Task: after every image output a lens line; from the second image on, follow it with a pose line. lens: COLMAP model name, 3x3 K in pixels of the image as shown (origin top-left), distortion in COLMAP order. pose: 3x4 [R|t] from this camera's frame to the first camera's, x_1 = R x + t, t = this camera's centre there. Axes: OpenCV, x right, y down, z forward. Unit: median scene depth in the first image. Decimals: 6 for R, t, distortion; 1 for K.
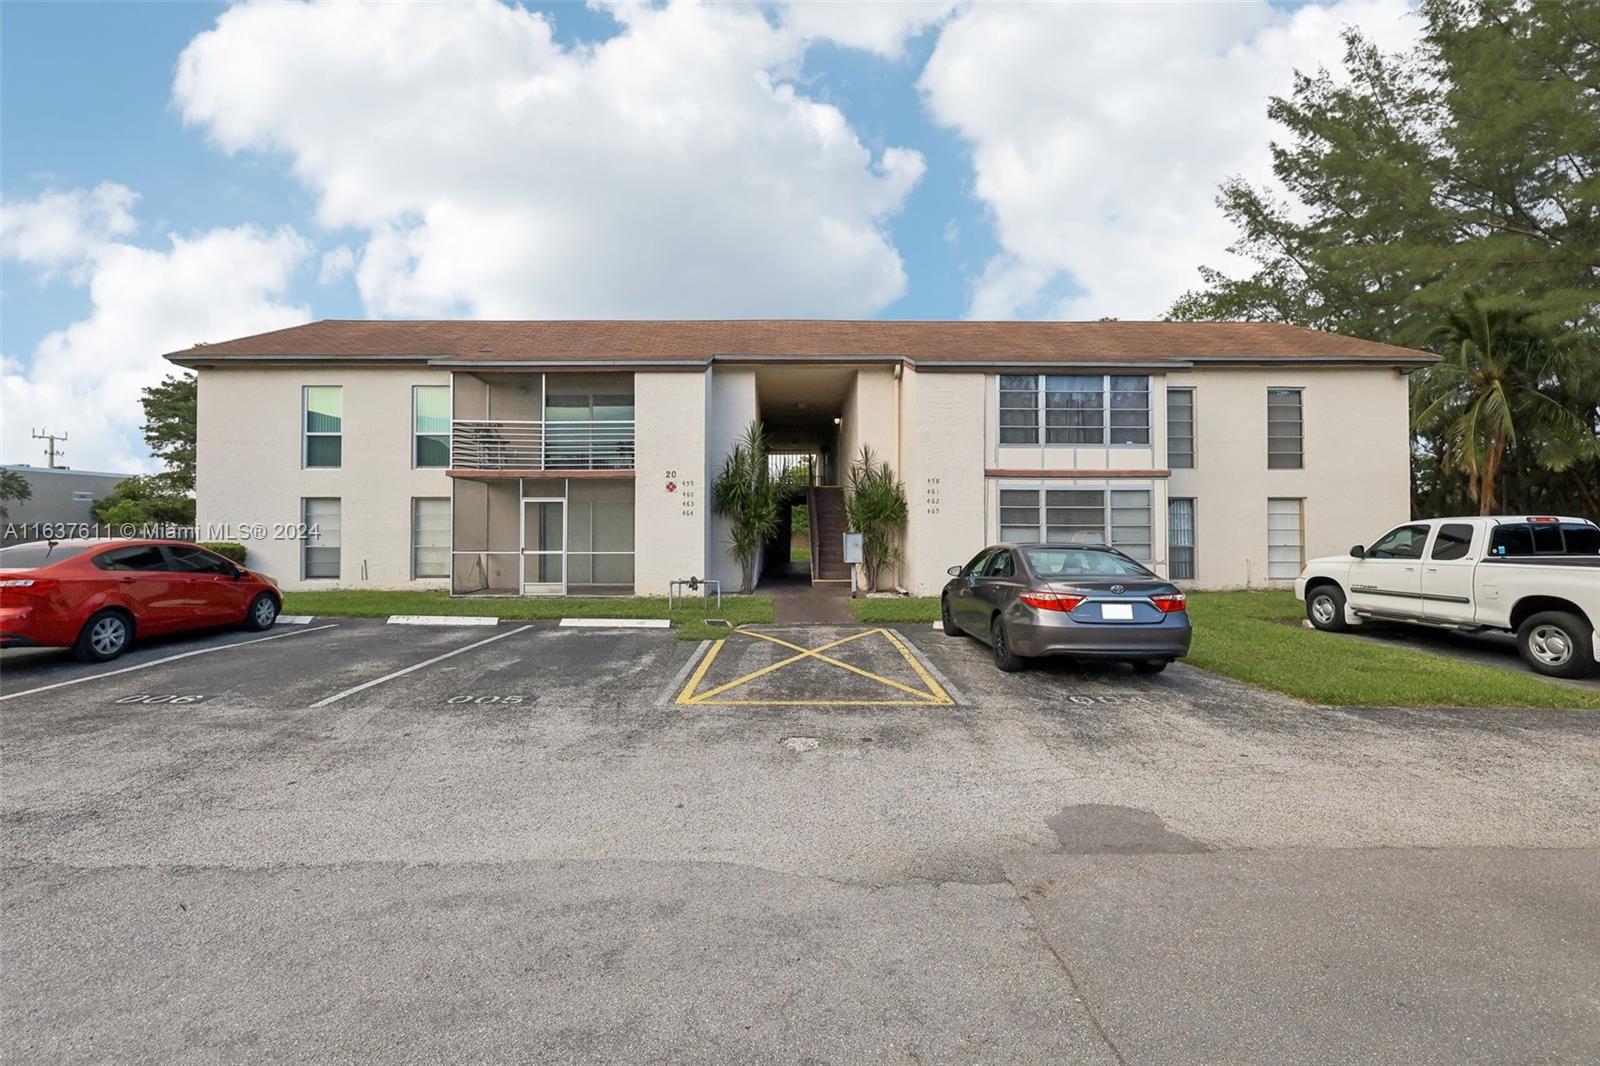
lens RADIAL K [[694.4, 0, 804.6], [0, 694.4, 523.4], [0, 0, 1]] dist [-0.004095, 0.002116]
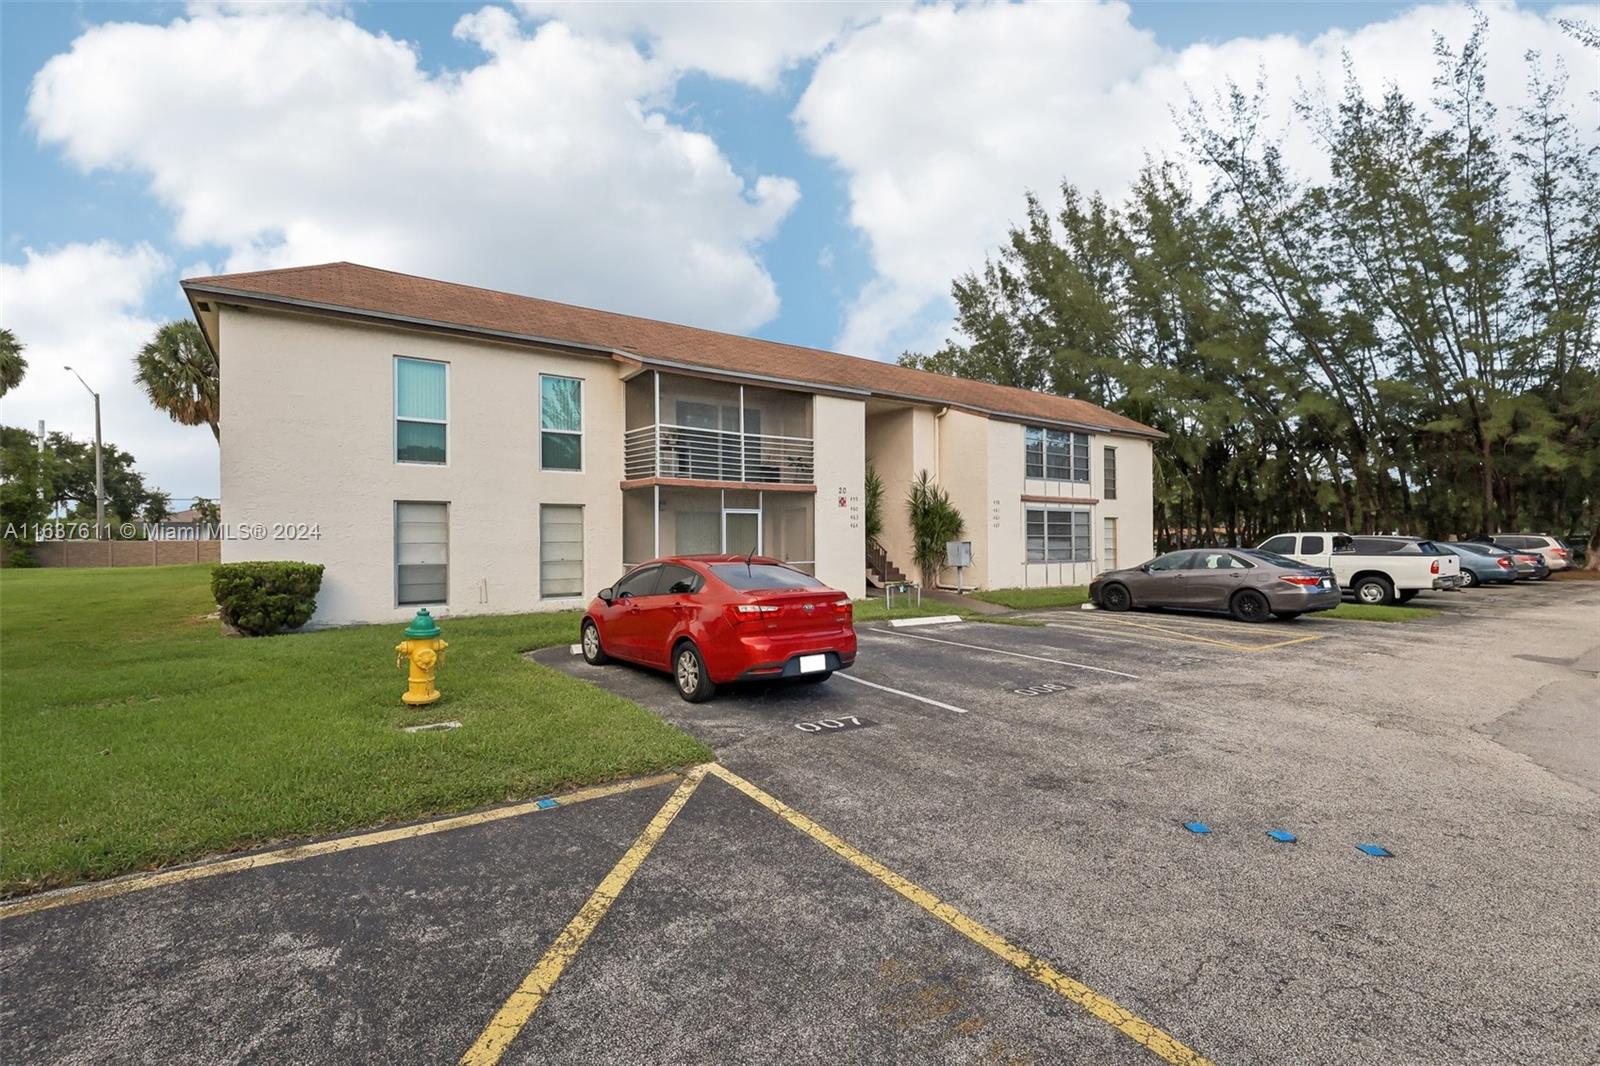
lens RADIAL K [[694.4, 0, 805.2], [0, 694.4, 538.7], [0, 0, 1]] dist [-0.004095, 0.002116]
pose [[0.824348, -0.003500, 0.566073, -0.852052], [-0.003891, 0.999922, 0.011849, -0.006399], [-0.566070, -0.011970, 0.824270, 0.116125]]
